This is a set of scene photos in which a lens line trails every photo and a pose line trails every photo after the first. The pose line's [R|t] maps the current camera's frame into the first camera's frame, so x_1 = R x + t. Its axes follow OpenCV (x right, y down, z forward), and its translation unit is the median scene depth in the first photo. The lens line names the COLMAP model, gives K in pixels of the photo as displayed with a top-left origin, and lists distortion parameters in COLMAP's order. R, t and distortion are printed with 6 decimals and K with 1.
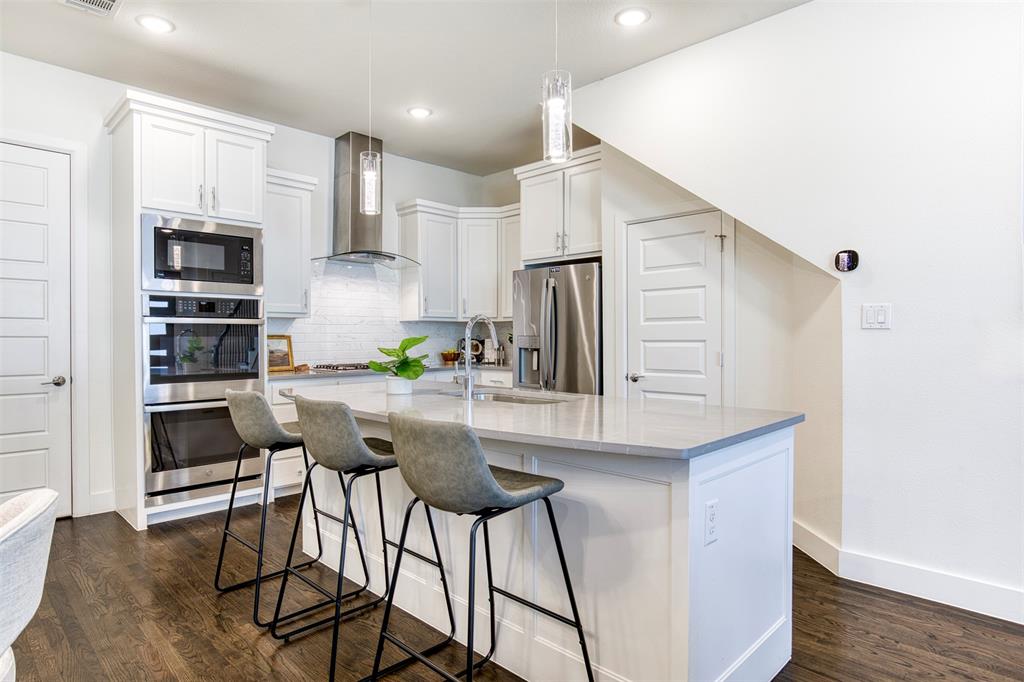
lens RADIAL K [[574.0, 0, 510.7], [0, 574.0, 347.7], [0, 0, 1]] dist [-0.023364, 0.000281]
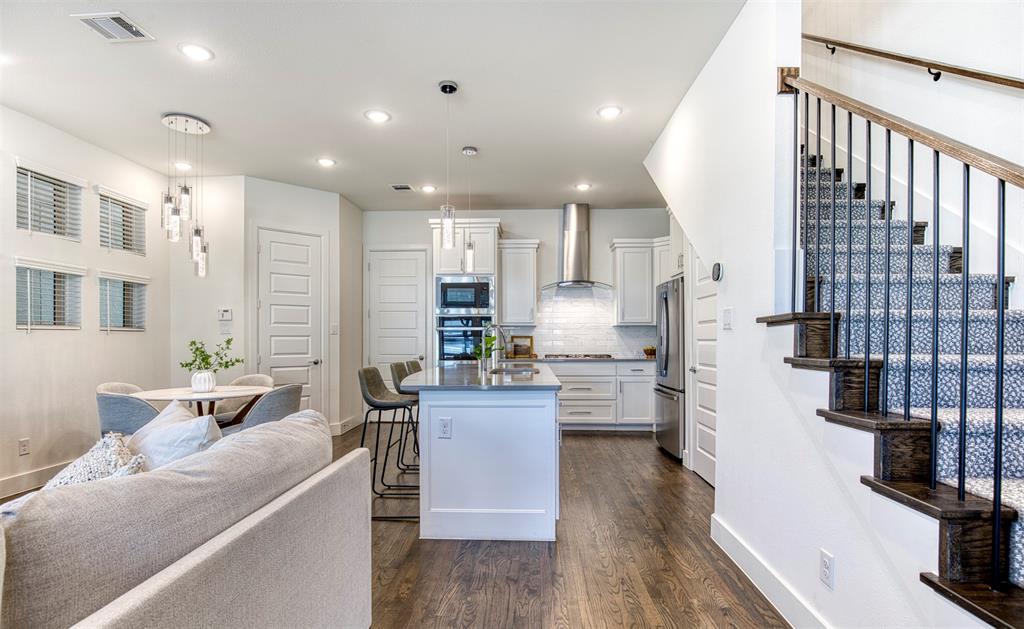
lens RADIAL K [[502.1, 0, 515.3], [0, 502.1, 337.9], [0, 0, 1]] dist [-0.022869, -0.001712]
pose [[0.680655, 0.001349, -0.732603, 0.756968], [-0.013110, 0.999861, -0.010339, -0.000879], [0.732487, 0.016641, 0.680578, -0.021749]]
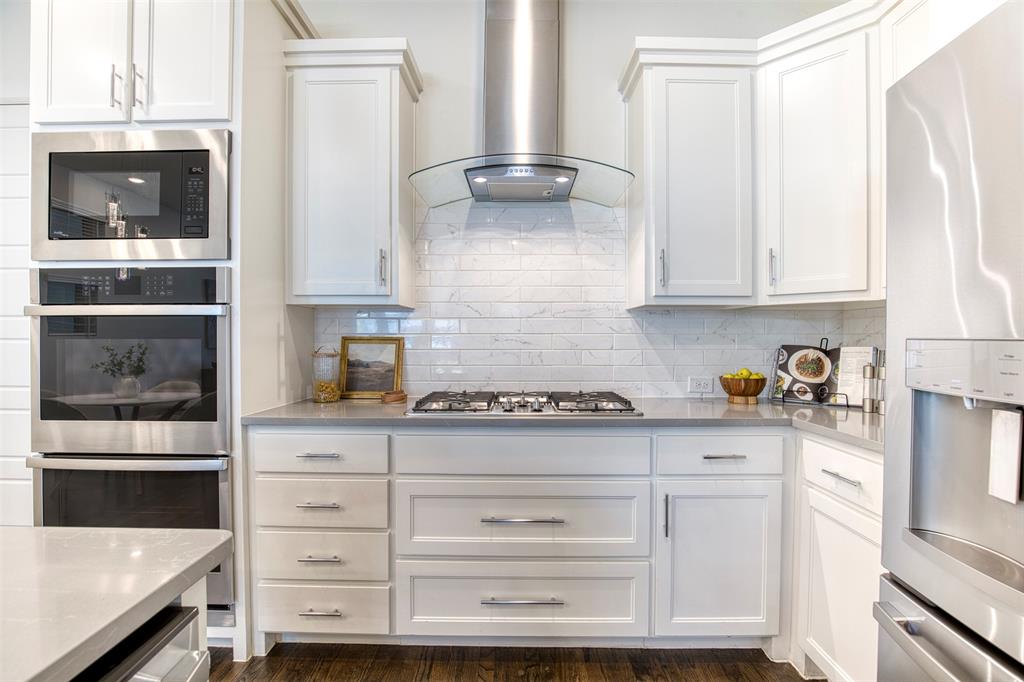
lens RADIAL K [[469.6, 0, 512.3], [0, 469.6, 341.8], [0, 0, 1]] dist [-0.025097, 0.000050]
pose [[0.700830, 0.008141, -0.713282, 0.040799], [-0.016656, 0.999849, -0.004953, -0.019382], [0.713134, 0.015351, 0.700860, 0.884118]]
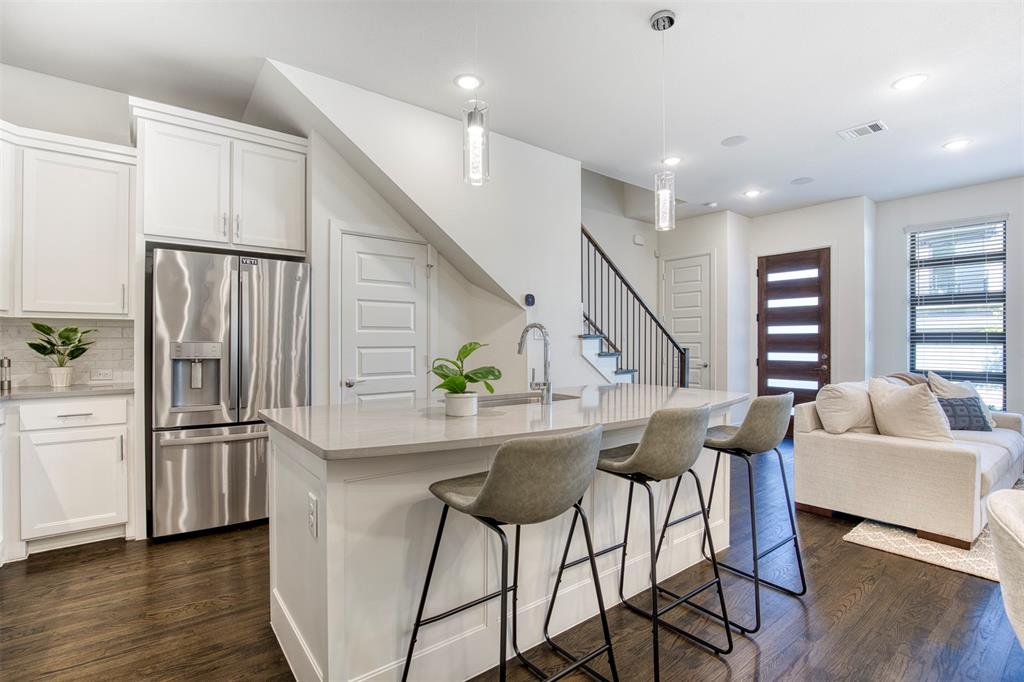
lens RADIAL K [[487.7, 0, 510.5], [0, 487.7, 339.4], [0, 0, 1]] dist [-0.002357, -0.000210]
pose [[0.136103, 0.006109, 0.990676, -0.629028], [0.018514, 0.999791, -0.008709, -0.013822], [-0.990522, 0.019527, 0.135962, 0.606169]]
